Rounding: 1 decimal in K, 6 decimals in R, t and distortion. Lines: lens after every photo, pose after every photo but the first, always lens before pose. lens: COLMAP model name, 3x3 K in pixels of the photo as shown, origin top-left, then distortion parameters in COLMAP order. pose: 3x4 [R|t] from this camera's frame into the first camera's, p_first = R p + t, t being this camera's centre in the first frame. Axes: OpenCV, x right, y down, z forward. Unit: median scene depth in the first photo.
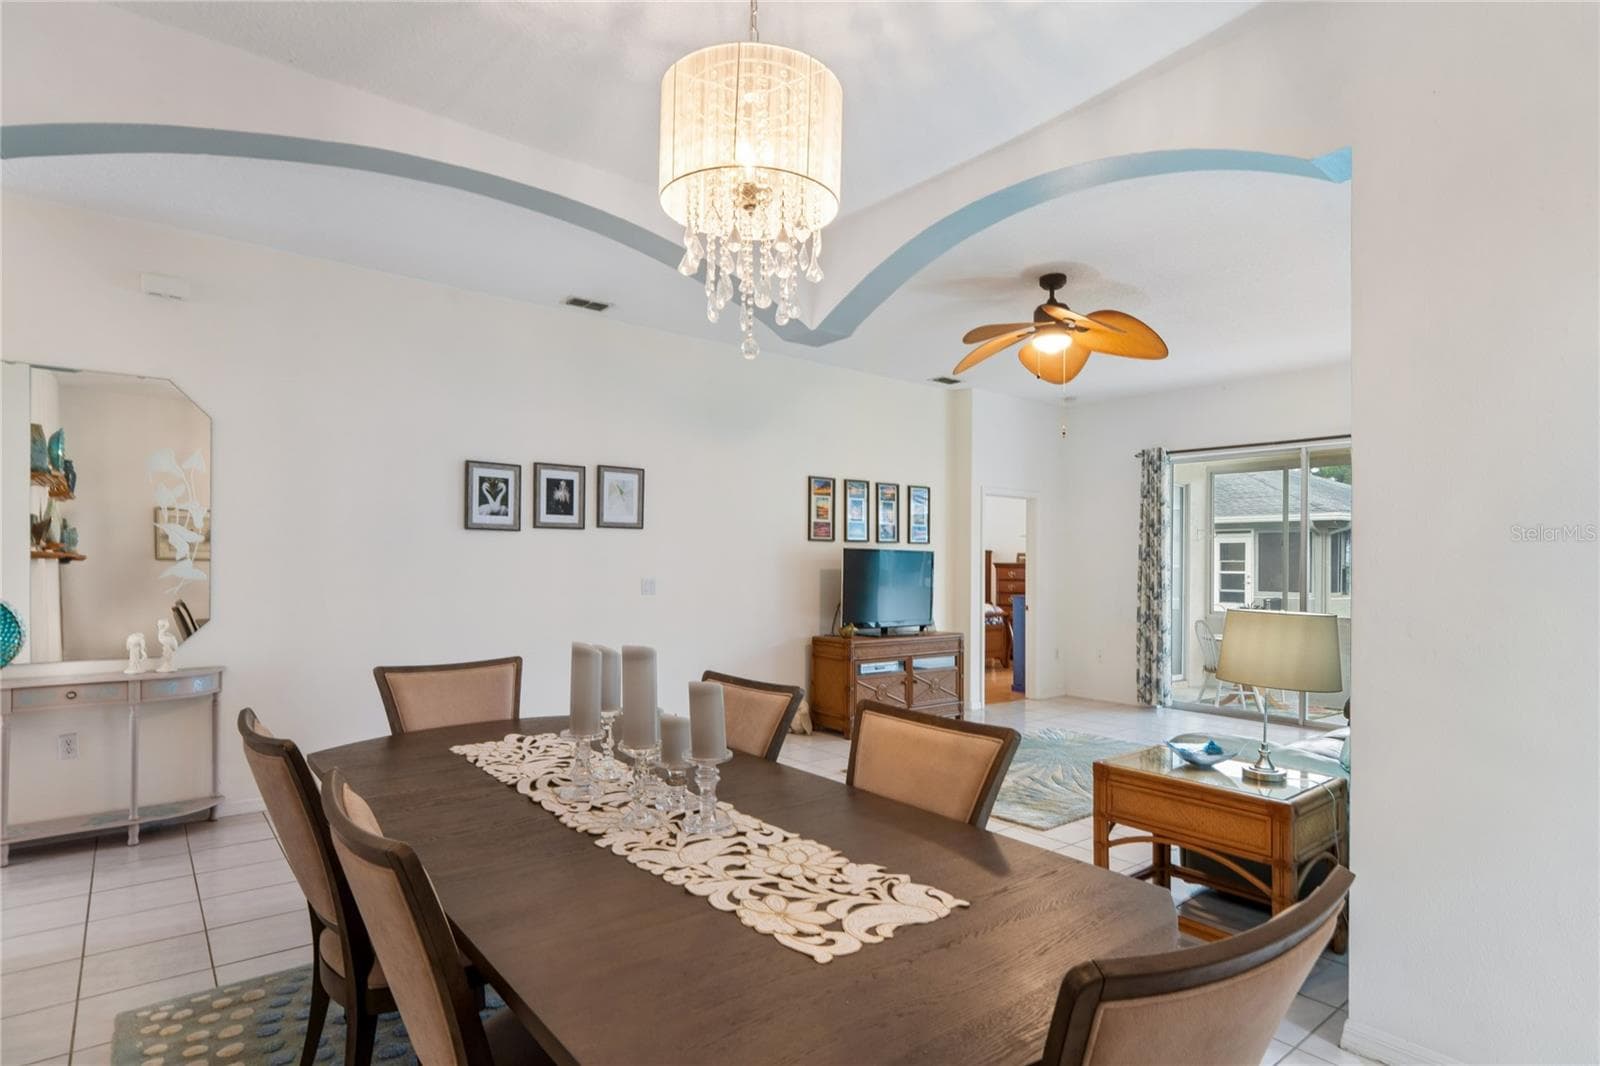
lens RADIAL K [[810.8, 0, 796.6], [0, 810.8, 541.4], [0, 0, 1]] dist [-0.003759, 0.000605]
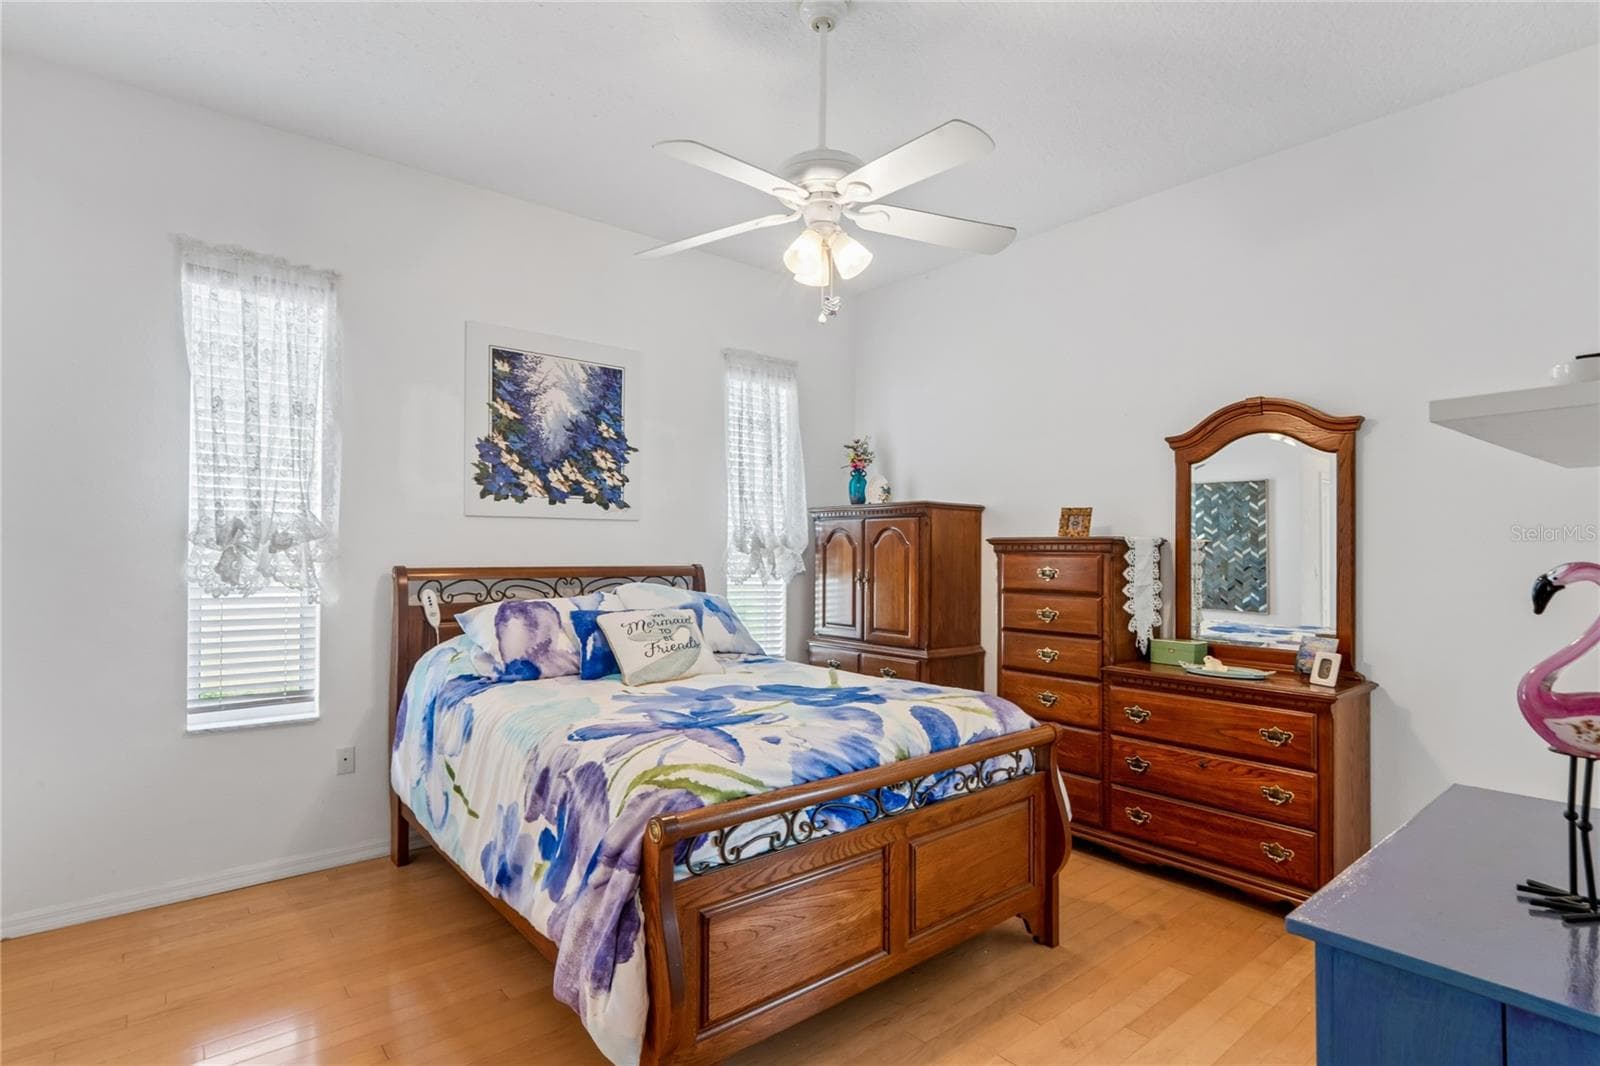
lens RADIAL K [[810.8, 0, 801.9], [0, 810.8, 535.2], [0, 0, 1]] dist [-0.003759, 0.000605]
pose [[0.999699, -0.009307, 0.022684, 0.161721], [0.009187, 0.999943, 0.005390, 0.022996], [-0.022733, -0.005180, 0.999728, 0.683151]]
